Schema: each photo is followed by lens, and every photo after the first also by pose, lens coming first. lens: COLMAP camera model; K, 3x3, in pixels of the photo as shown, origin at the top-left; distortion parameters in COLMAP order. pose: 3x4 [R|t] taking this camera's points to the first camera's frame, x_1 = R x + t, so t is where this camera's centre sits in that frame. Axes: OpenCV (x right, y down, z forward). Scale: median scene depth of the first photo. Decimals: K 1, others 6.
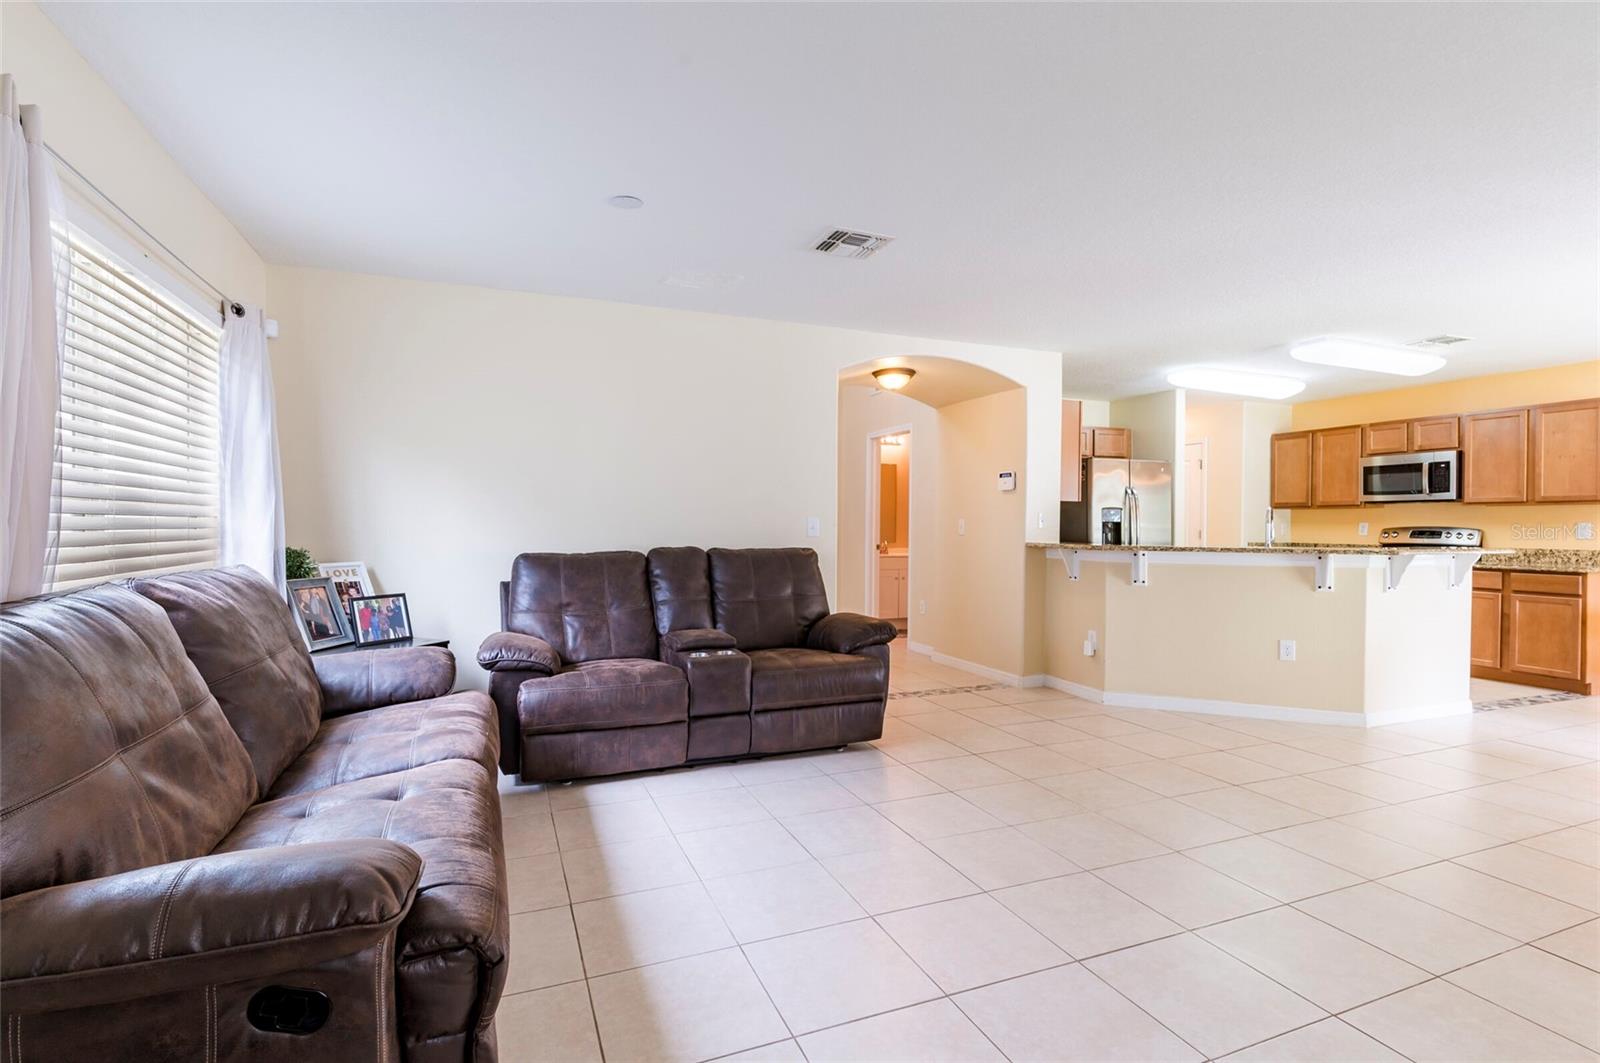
lens RADIAL K [[743.0, 0, 812.5], [0, 743.0, 535.1], [0, 0, 1]] dist [-0.006425, 0.002494]
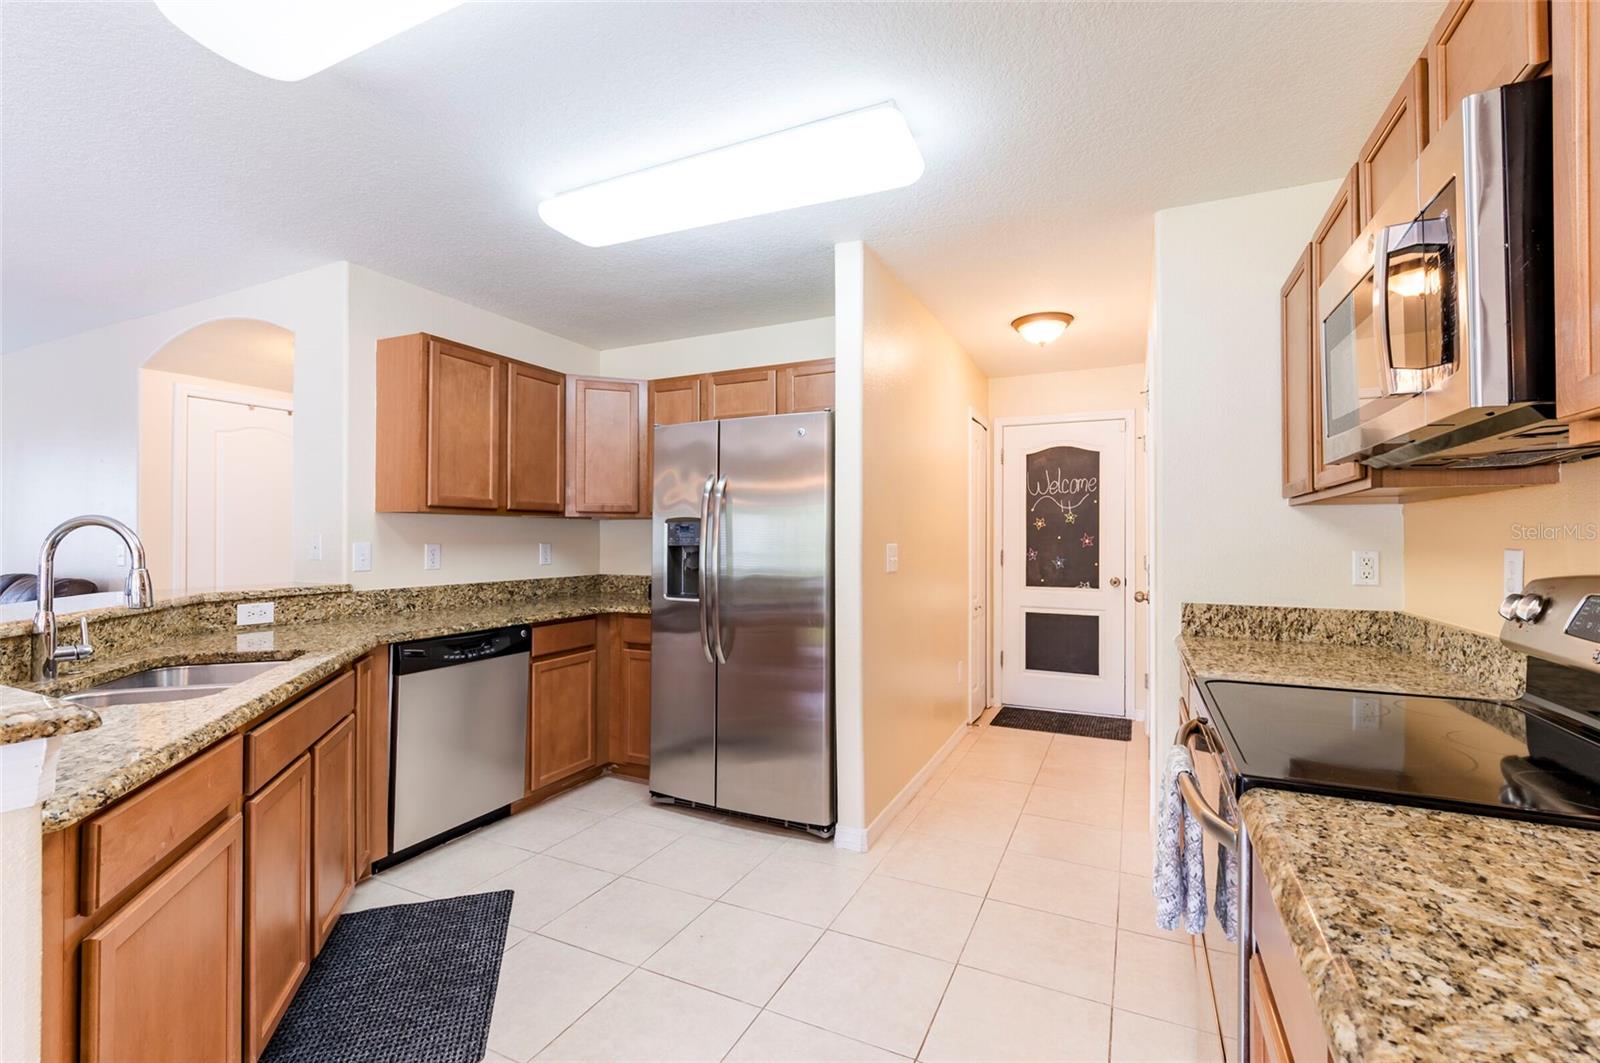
lens RADIAL K [[692.6, 0, 802.4], [0, 692.6, 532.2], [0, 0, 1]] dist [-0.004906, 0.000031]
pose [[0.669379, -0.010425, -0.742848, 1.213048], [-0.006653, 0.999777, -0.020026, -0.026238], [0.742892, 0.018347, 0.669160, 1.106198]]
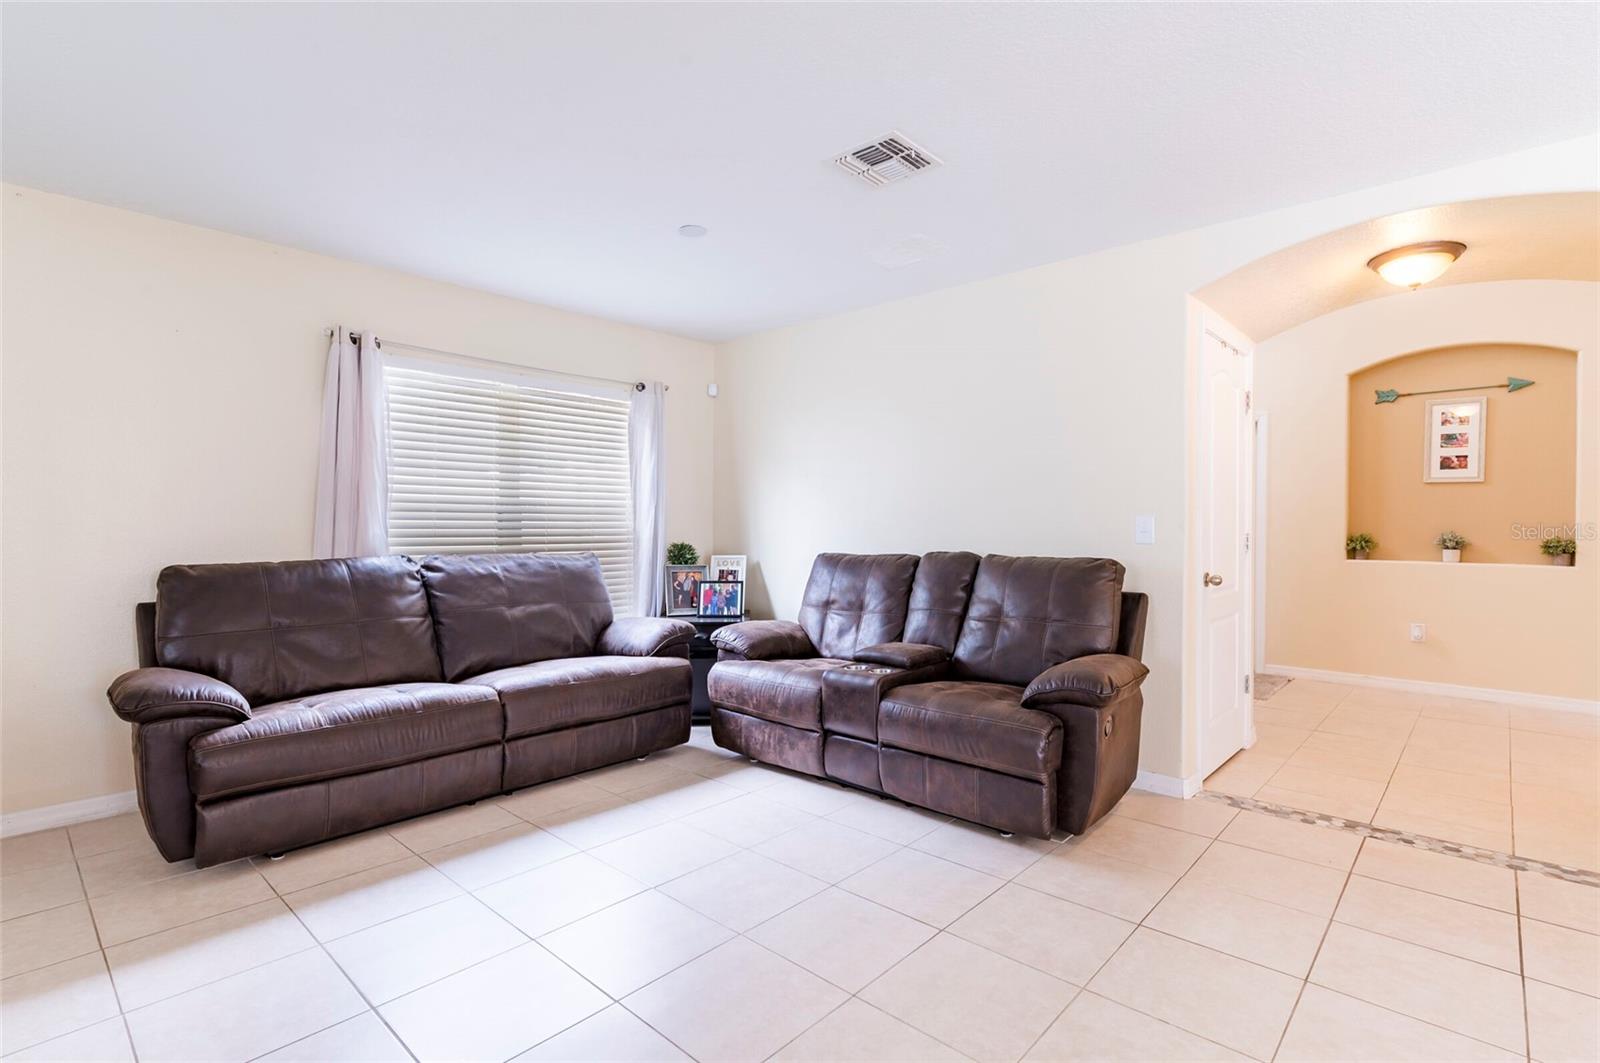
lens RADIAL K [[743.0, 0, 806.8], [0, 743.0, 532.1], [0, 0, 1]] dist [-0.006425, 0.002494]
pose [[0.441156, 0.004373, -0.897420, 0.532047], [-0.013099, 0.999913, -0.001567, -0.004025], [0.897335, 0.012447, 0.441175, 0.441878]]
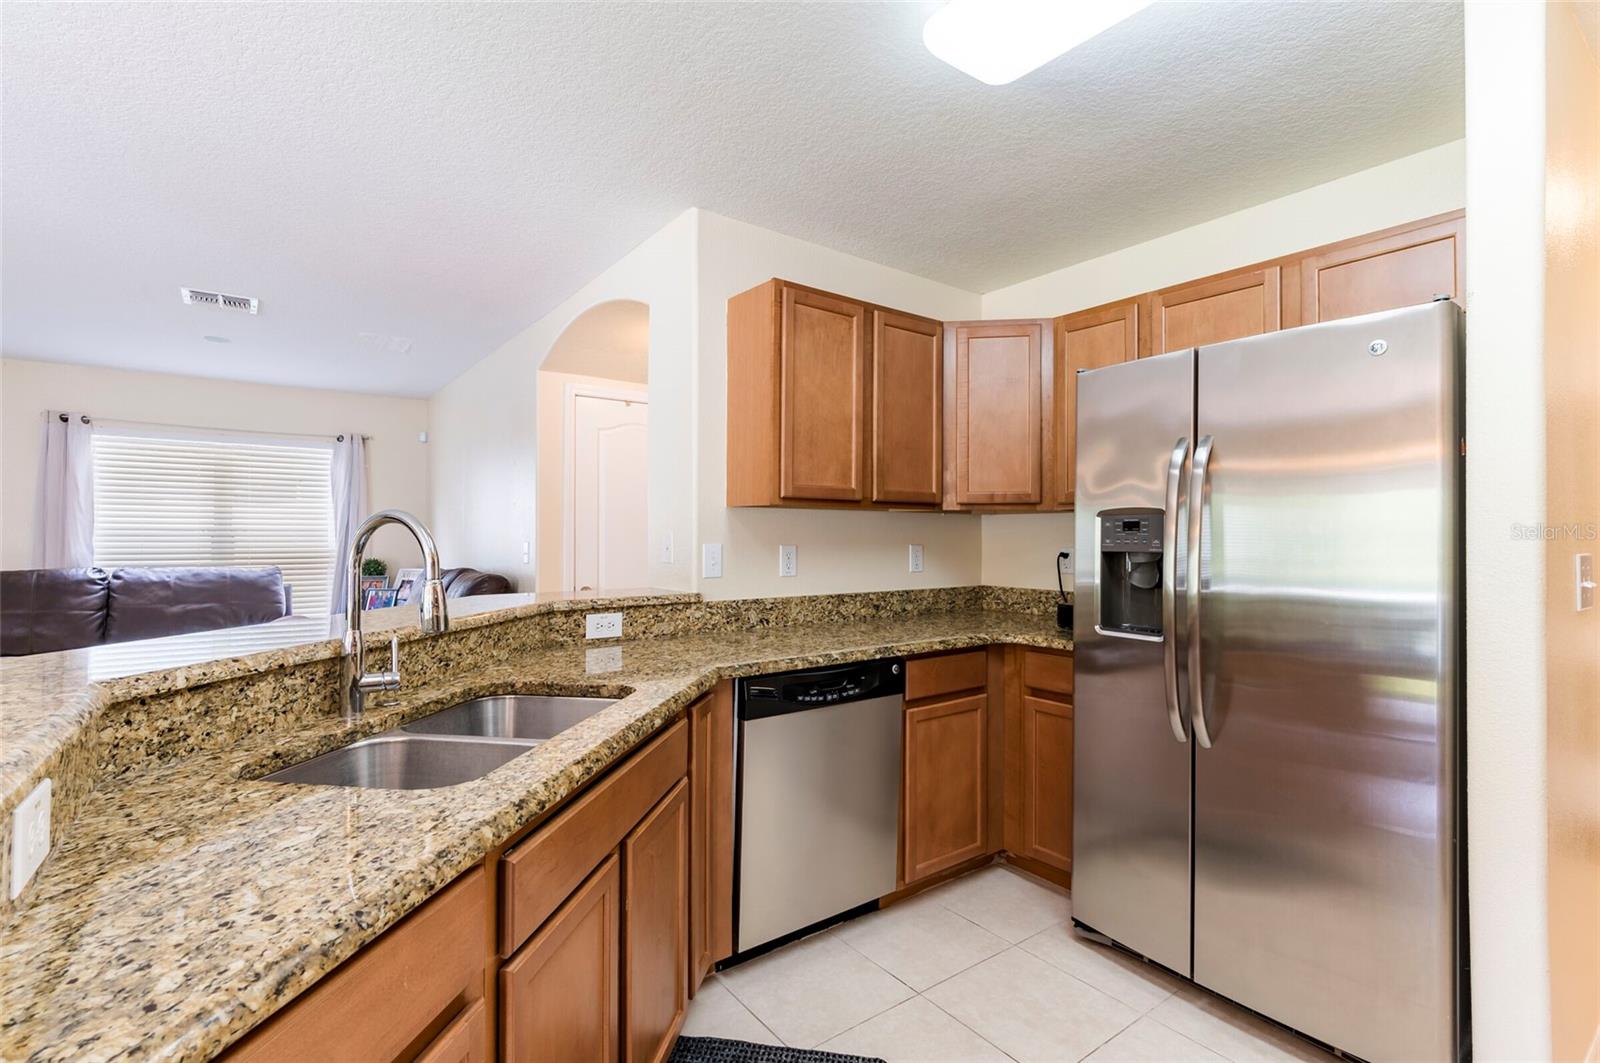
lens RADIAL K [[743.0, 0, 821.6], [0, 743.0, 535.7], [0, 0, 1]] dist [-0.006425, 0.002494]
pose [[0.271829, -0.004852, -0.962333, 1.019679], [-0.013904, 0.999863, -0.008969, -0.028993], [0.962245, 0.015818, 0.271725, 1.162631]]
